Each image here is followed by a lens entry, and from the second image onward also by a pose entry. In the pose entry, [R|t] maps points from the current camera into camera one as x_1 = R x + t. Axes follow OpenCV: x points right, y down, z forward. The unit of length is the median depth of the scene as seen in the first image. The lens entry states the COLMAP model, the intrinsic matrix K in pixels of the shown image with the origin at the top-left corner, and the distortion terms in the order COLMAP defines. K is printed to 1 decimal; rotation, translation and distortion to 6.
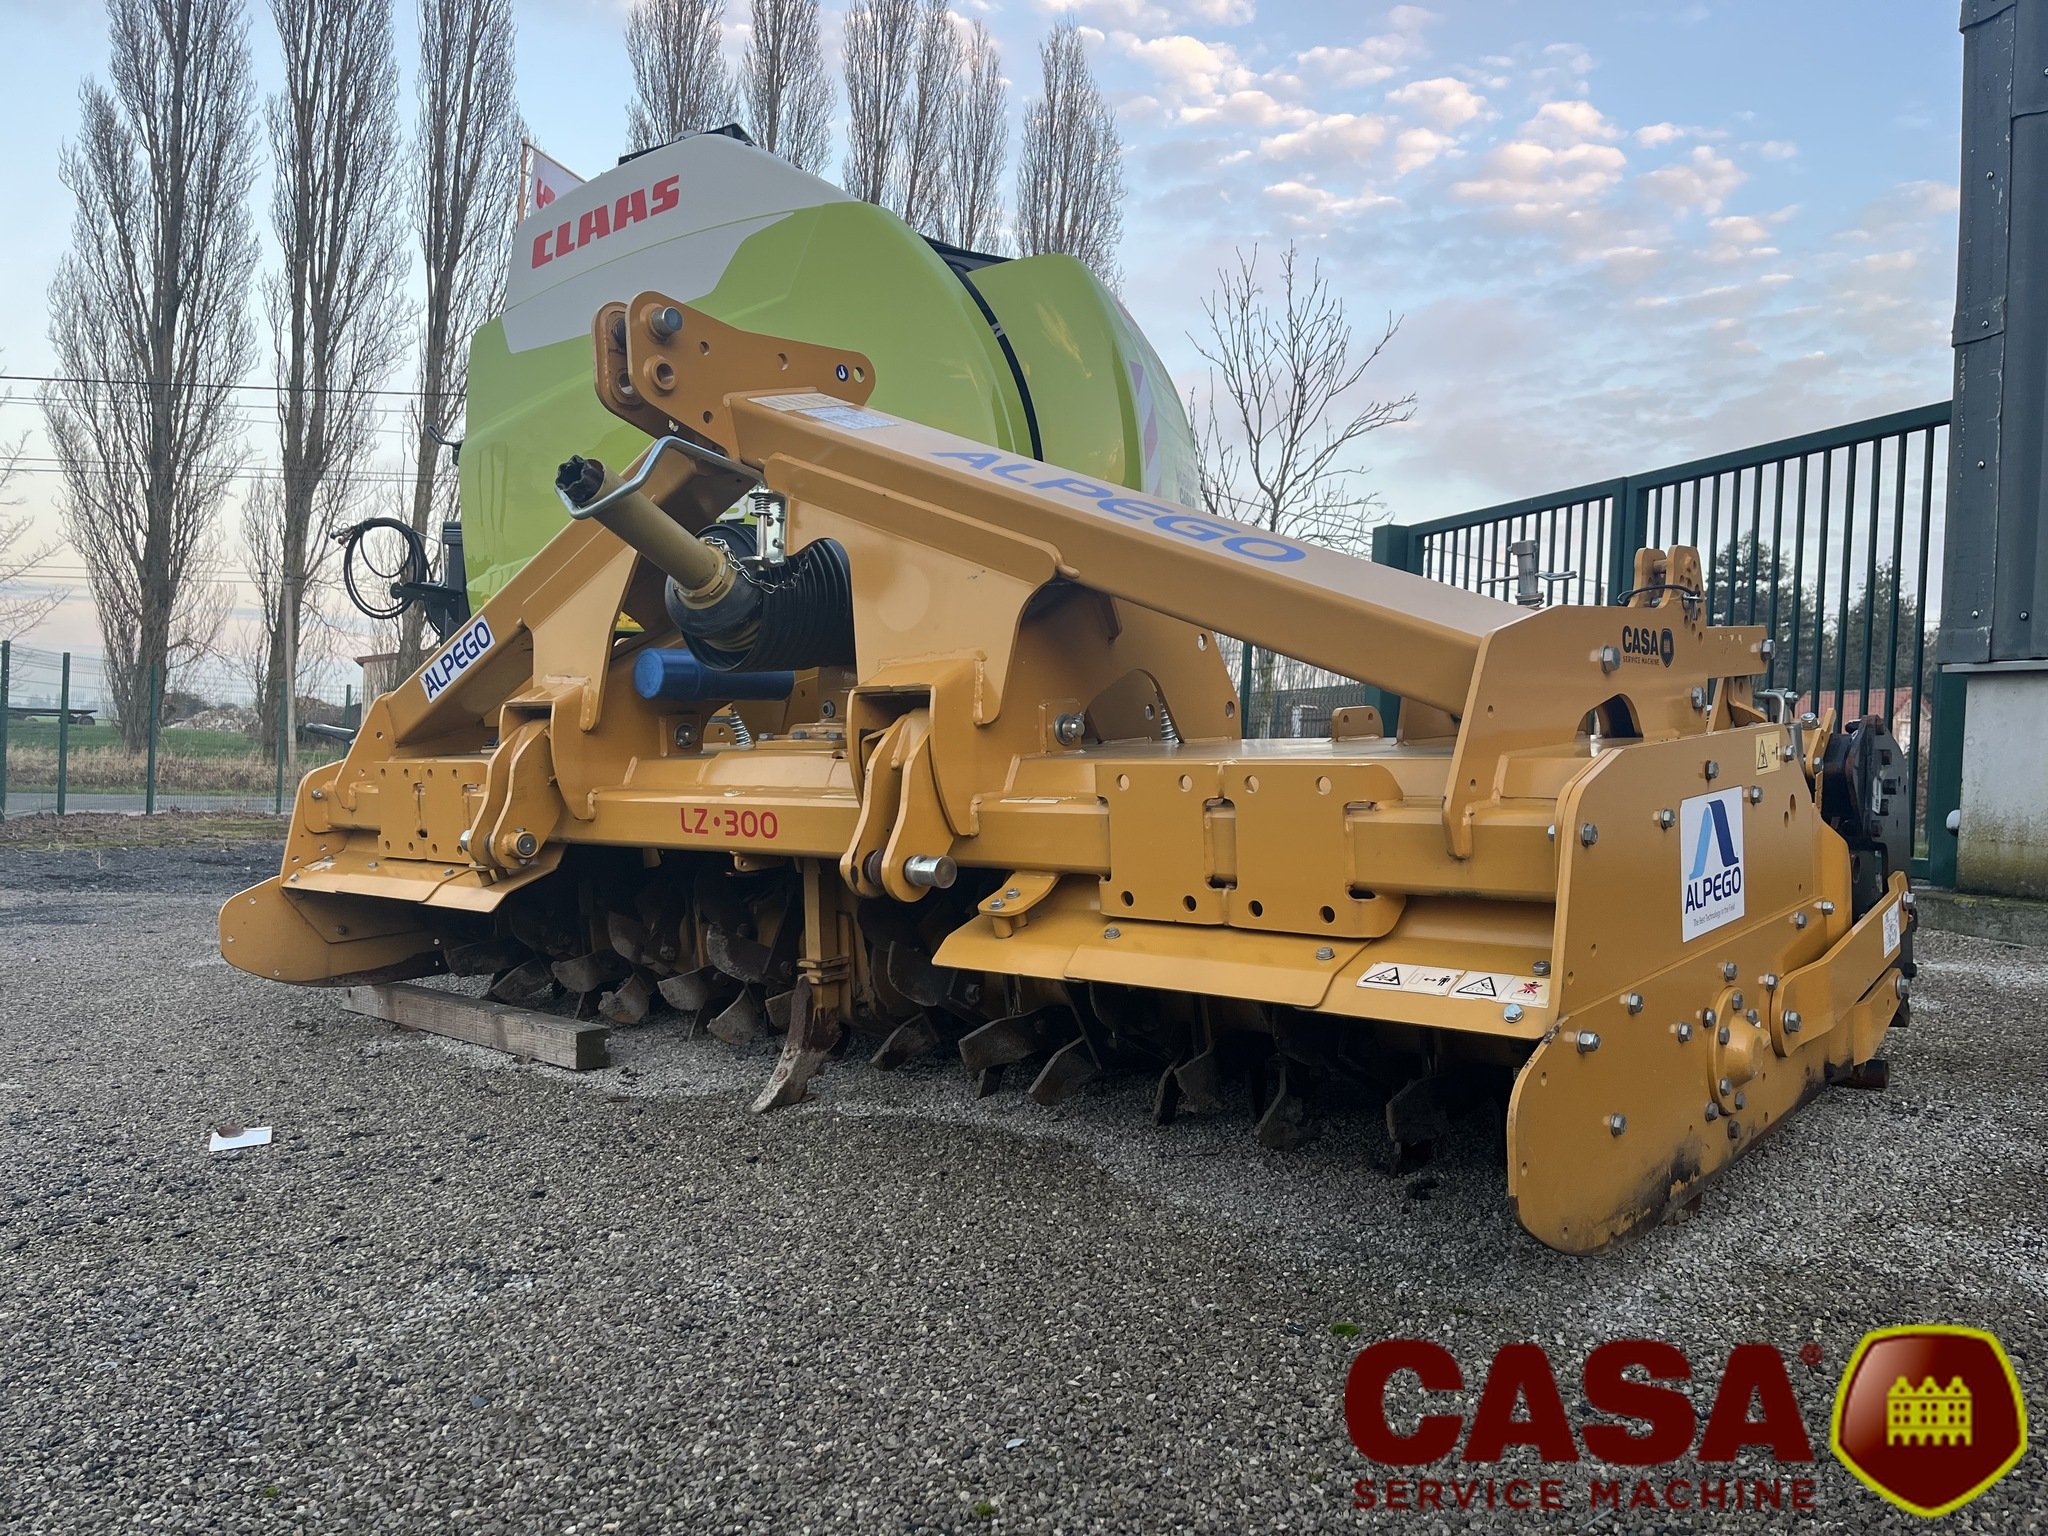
lens RADIAL K [[1623.0, 0, 1040.2], [0, 1623.0, 771.5], [0, 0, 1]] dist [0.028927, -0.006689]
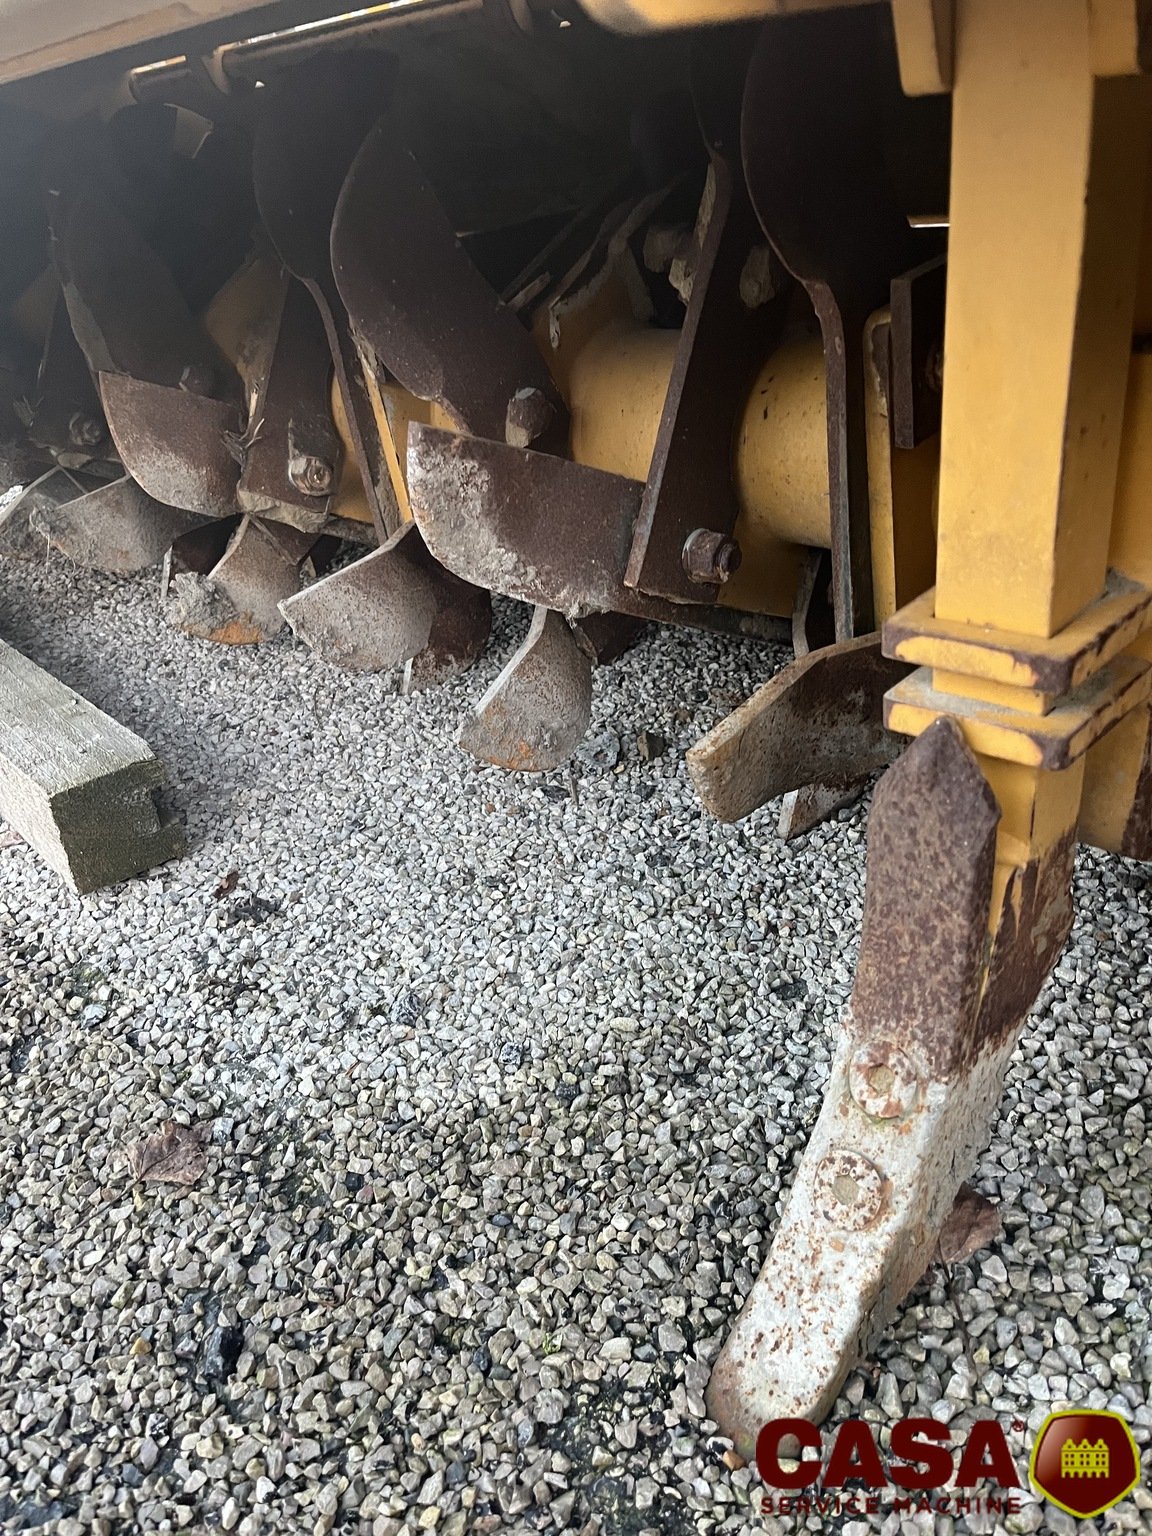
lens RADIAL K [[1217.3, 0, 576.0], [0, 1217.3, 768.0], [0, 0, 1]] dist [0.028927, -0.006689]
pose [[0.993257, -0.051266, -0.103978, -0.151607], [0.092483, 0.891222, 0.444038, 0.057272], [0.069903, -0.450661, 0.889954, 0.762413]]
